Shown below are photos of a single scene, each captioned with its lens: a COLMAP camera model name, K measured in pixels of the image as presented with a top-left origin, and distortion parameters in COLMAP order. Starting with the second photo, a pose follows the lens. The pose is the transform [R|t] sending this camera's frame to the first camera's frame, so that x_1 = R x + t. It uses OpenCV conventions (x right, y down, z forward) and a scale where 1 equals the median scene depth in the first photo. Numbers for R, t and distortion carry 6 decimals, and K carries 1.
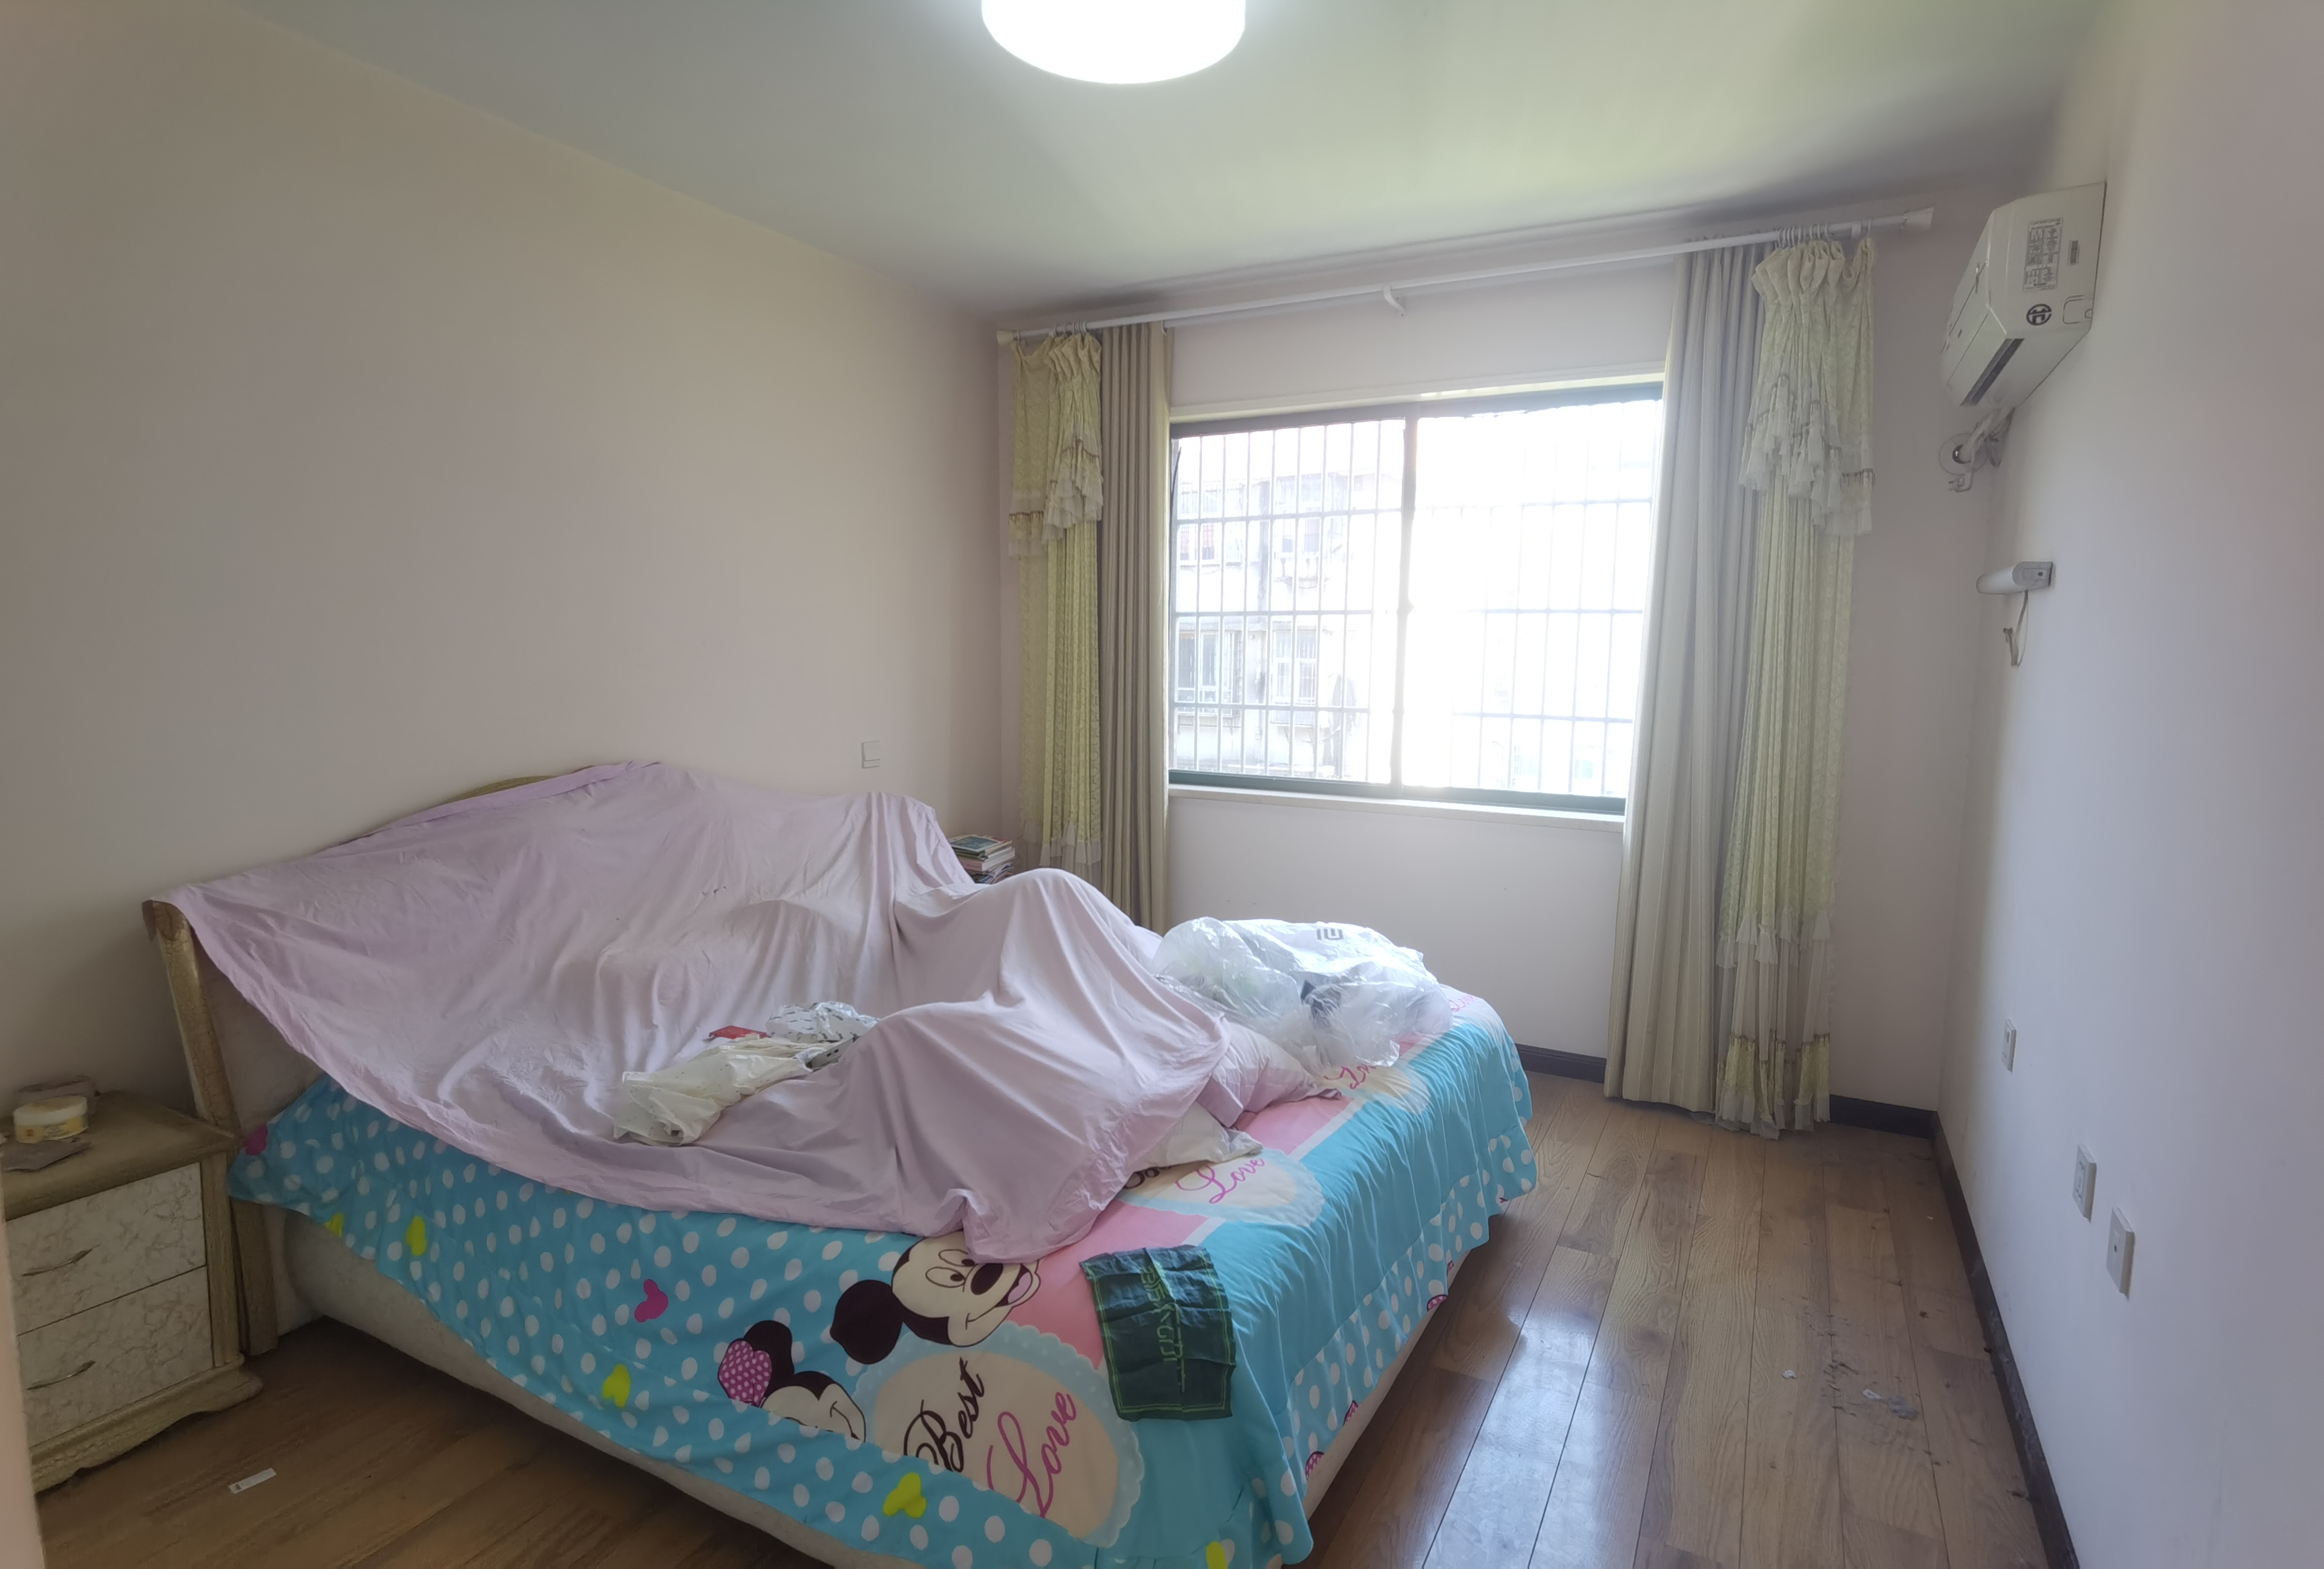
lens RADIAL K [[1205.8, 0, 1162.0], [0, 1205.8, 784.5], [0, 0, 1]] dist [0.075945, -0.117799]
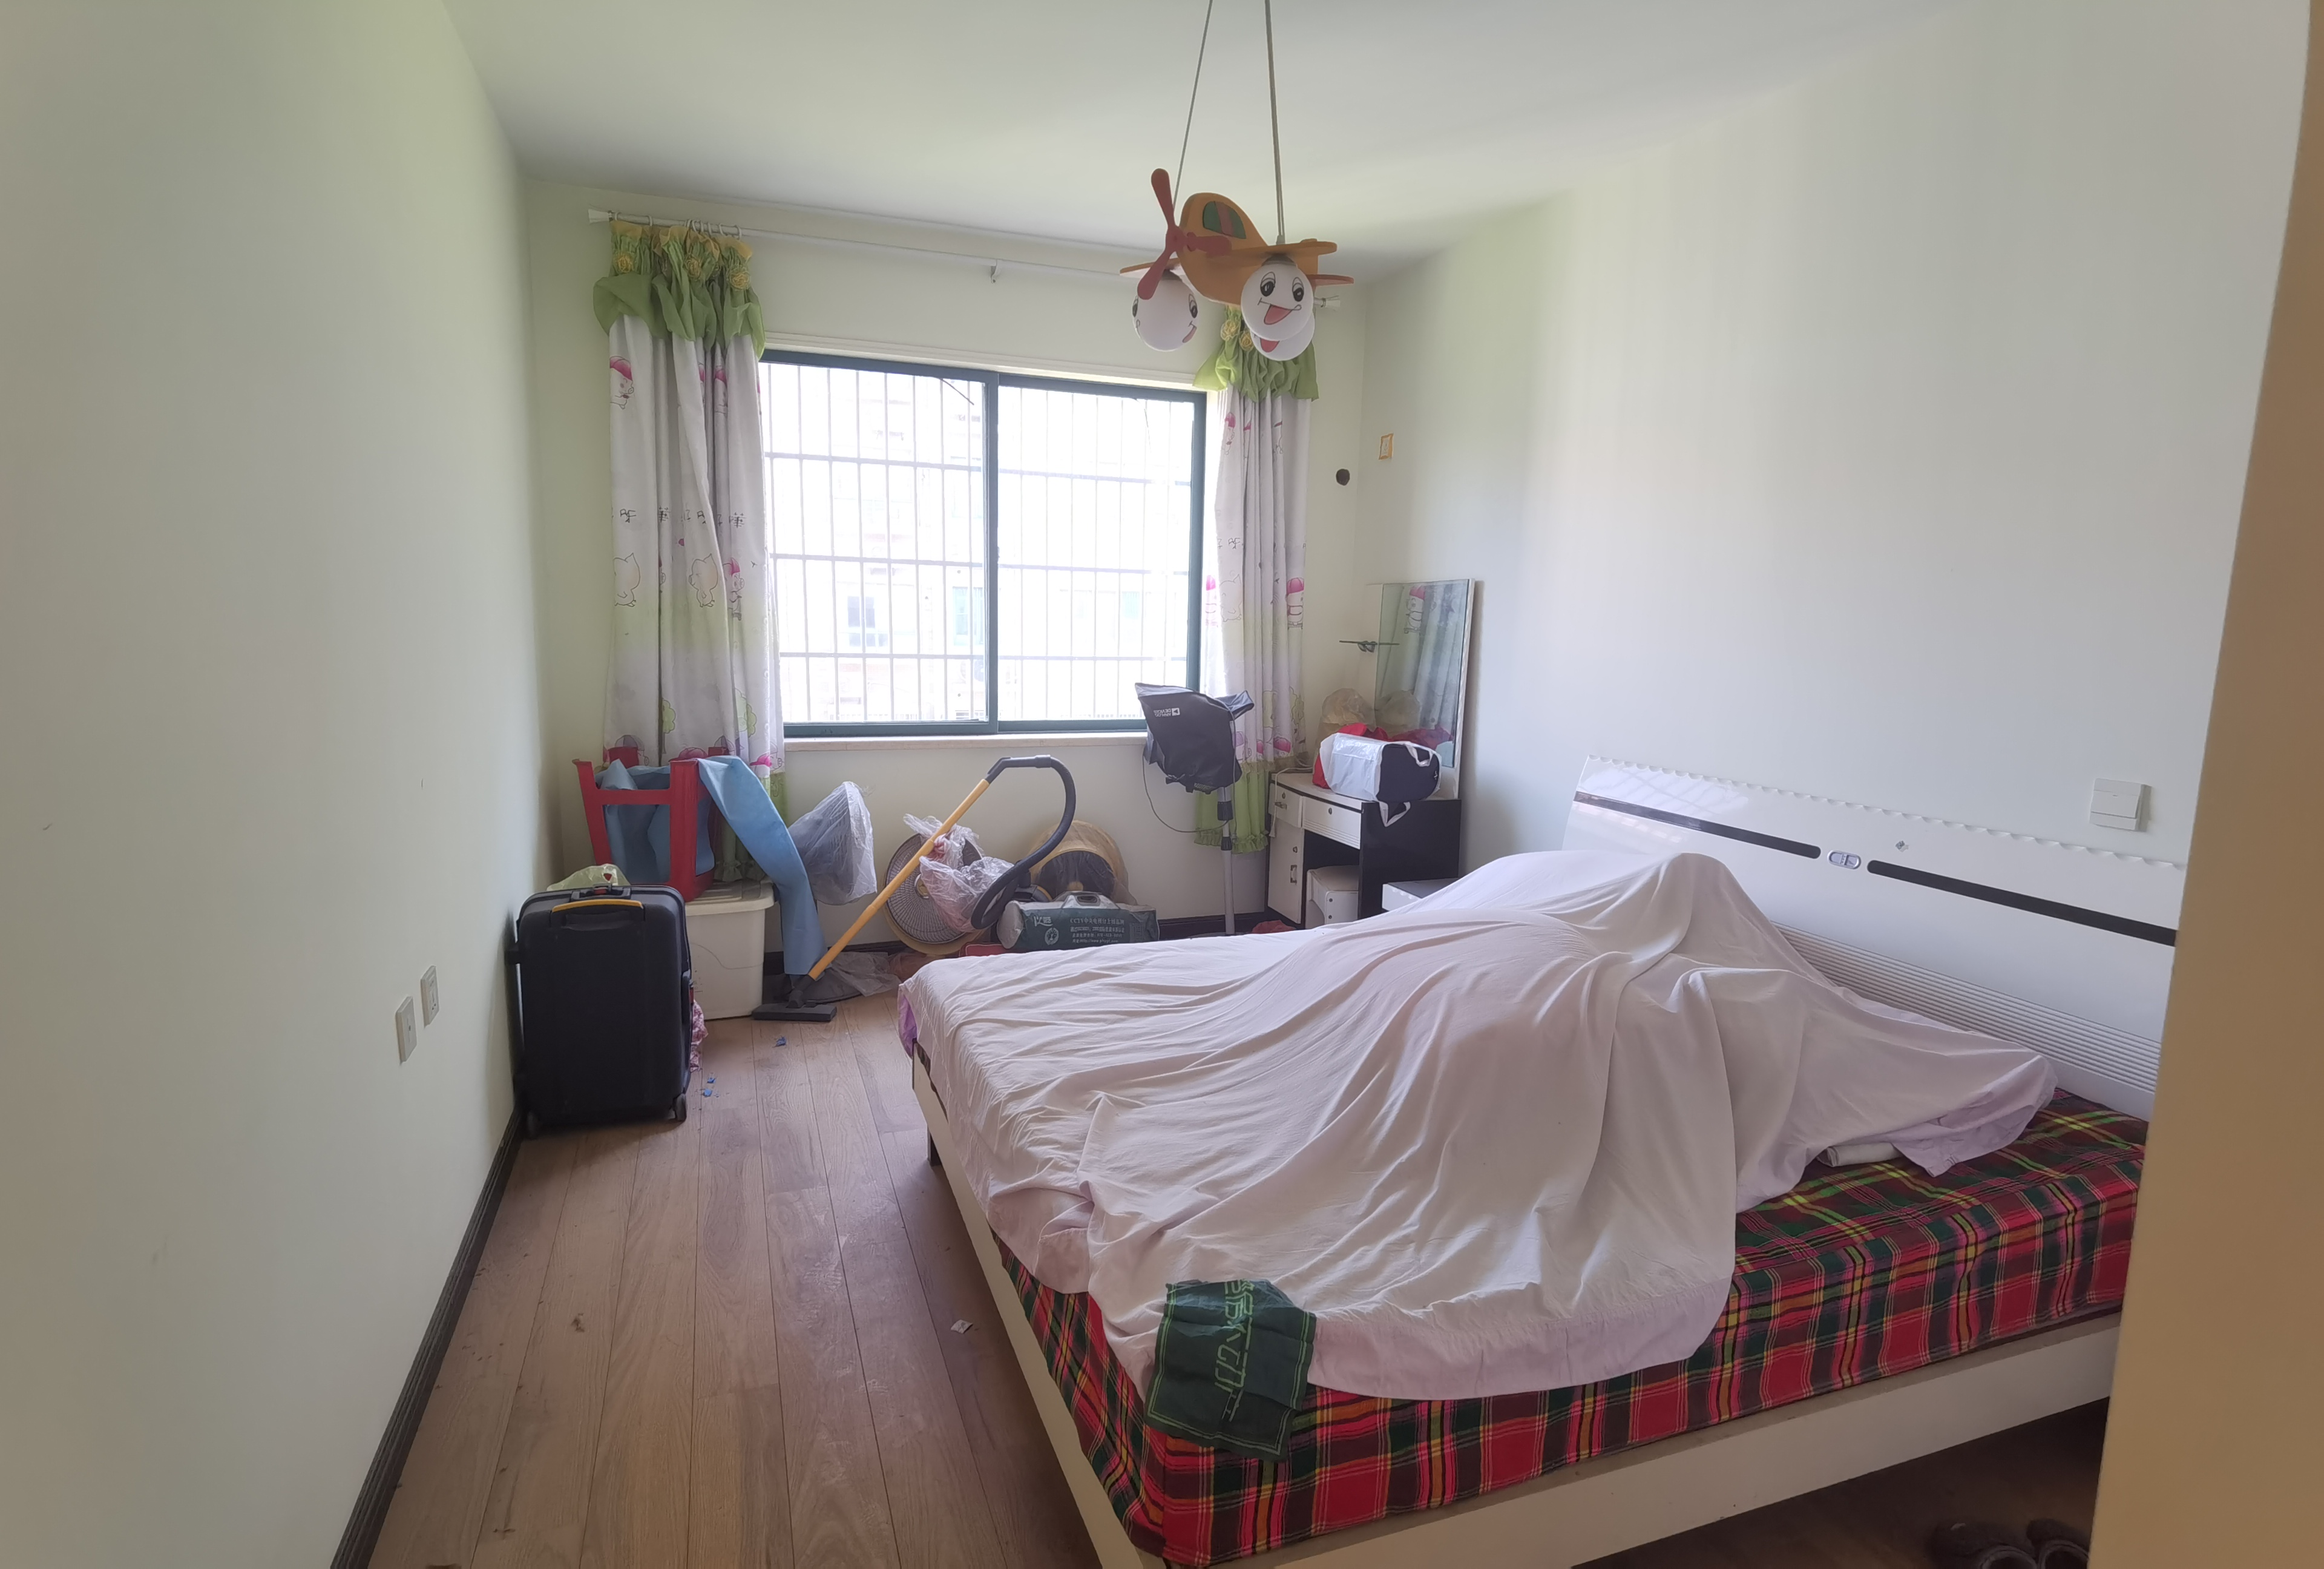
lens RADIAL K [[1205.8, 0, 1162.0], [0, 1205.8, 784.5], [0, 0, 1]] dist [0.075945, -0.117799]
pose [[0.668464, -0.100928, 0.736865, -0.513708], [0.062270, 0.994866, 0.079777, -0.020961], [-0.741133, -0.007443, 0.671317, 0.146053]]
